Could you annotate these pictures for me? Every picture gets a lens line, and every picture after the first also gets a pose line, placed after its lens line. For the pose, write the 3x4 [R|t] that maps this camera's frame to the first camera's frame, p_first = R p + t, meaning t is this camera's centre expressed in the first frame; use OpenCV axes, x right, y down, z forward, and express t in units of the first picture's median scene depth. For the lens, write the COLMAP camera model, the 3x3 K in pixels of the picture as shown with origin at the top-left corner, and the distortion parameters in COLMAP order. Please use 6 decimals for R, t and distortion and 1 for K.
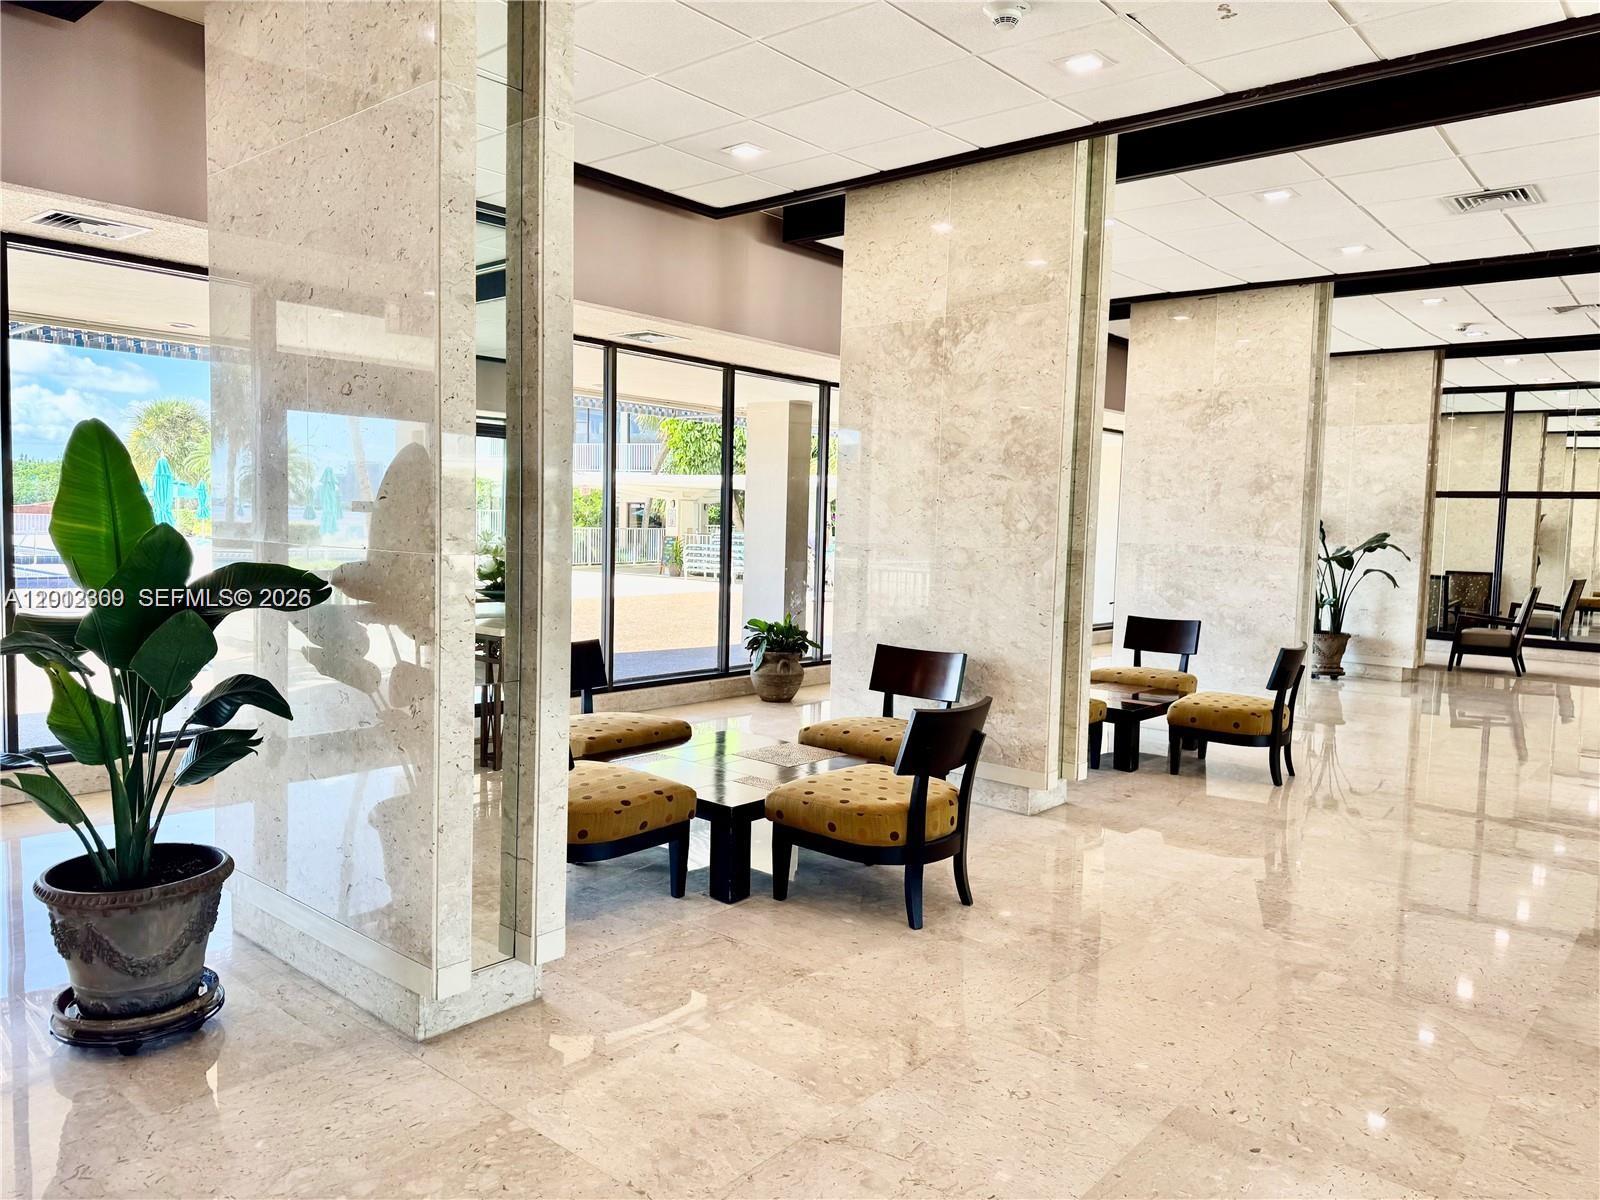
lens RADIAL K [[1108.4, 0, 793.2], [0, 1108.4, 618.9], [0, 0, 1]] dist [0.121168, -0.200171]
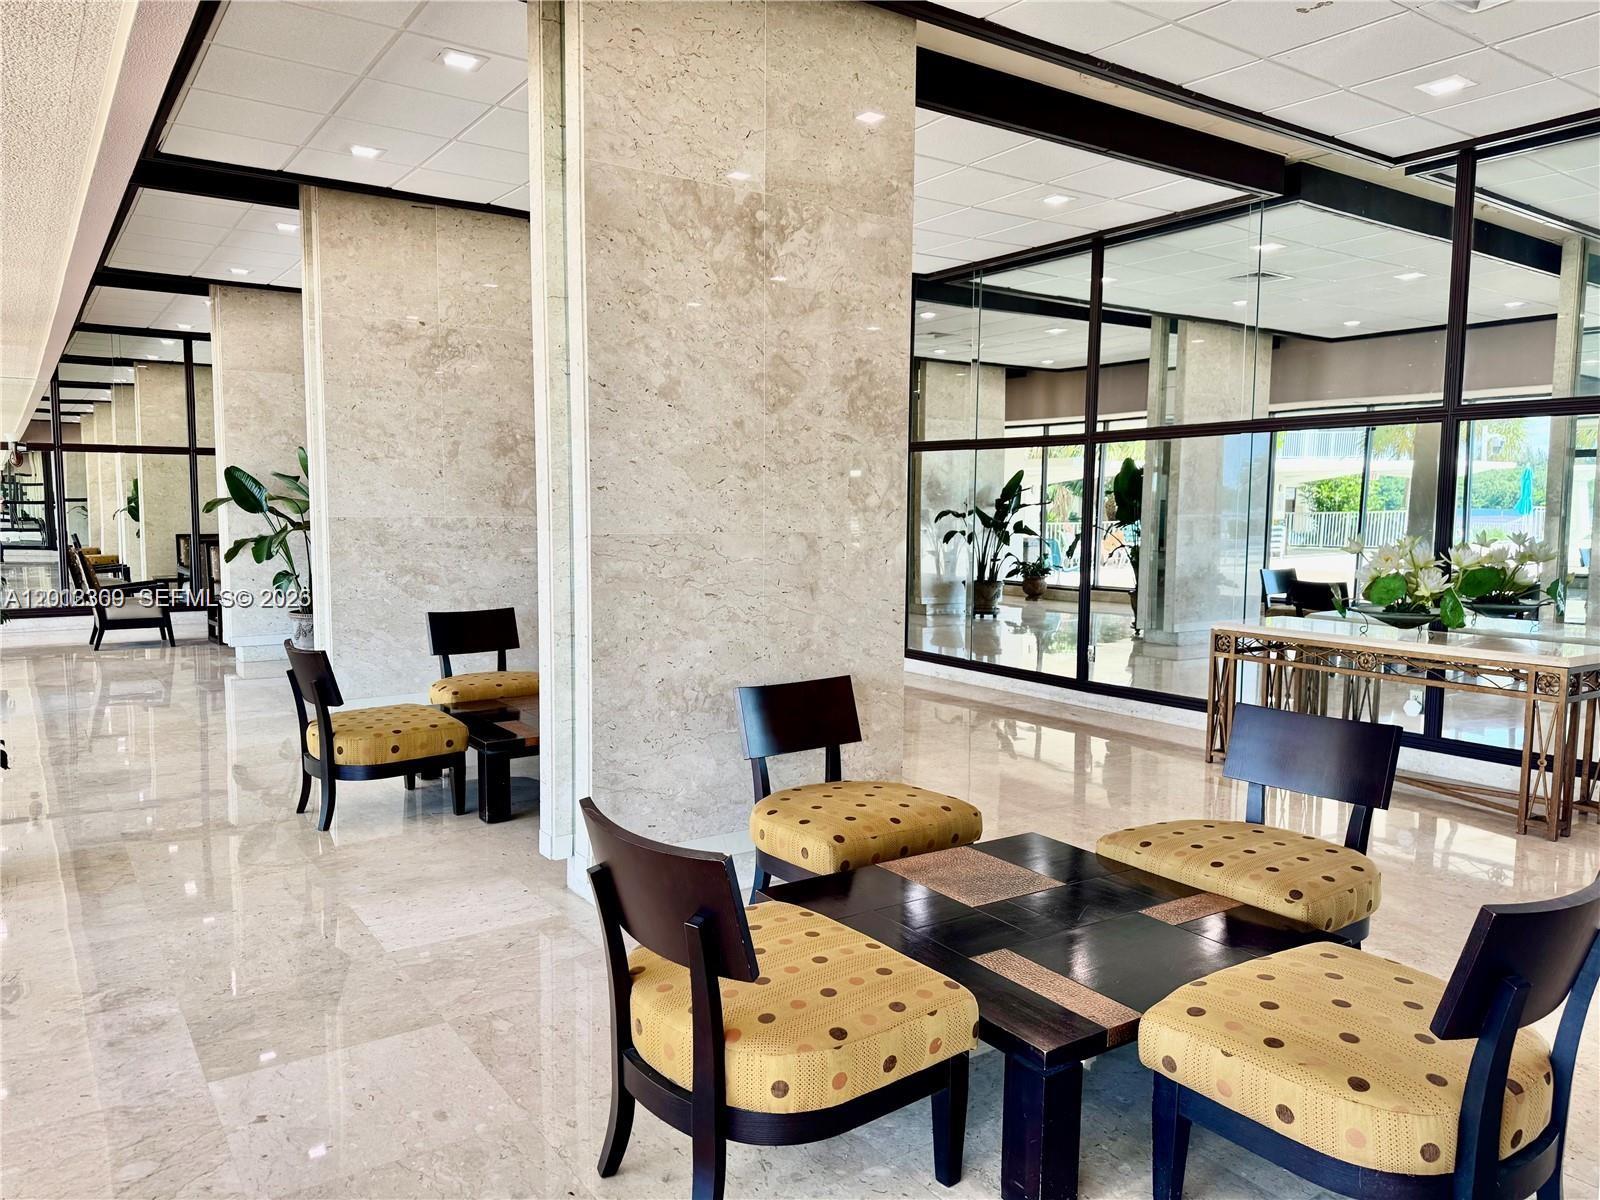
lens RADIAL K [[1108.4, 0, 793.2], [0, 1108.4, 618.9], [0, 0, 1]] dist [0.121168, -0.200171]
pose [[0.249330, -0.125835, 0.960208, -0.529714], [0.086888, 0.990430, 0.107234, -0.083779], [-0.964513, 0.056694, 0.257877, 0.795418]]
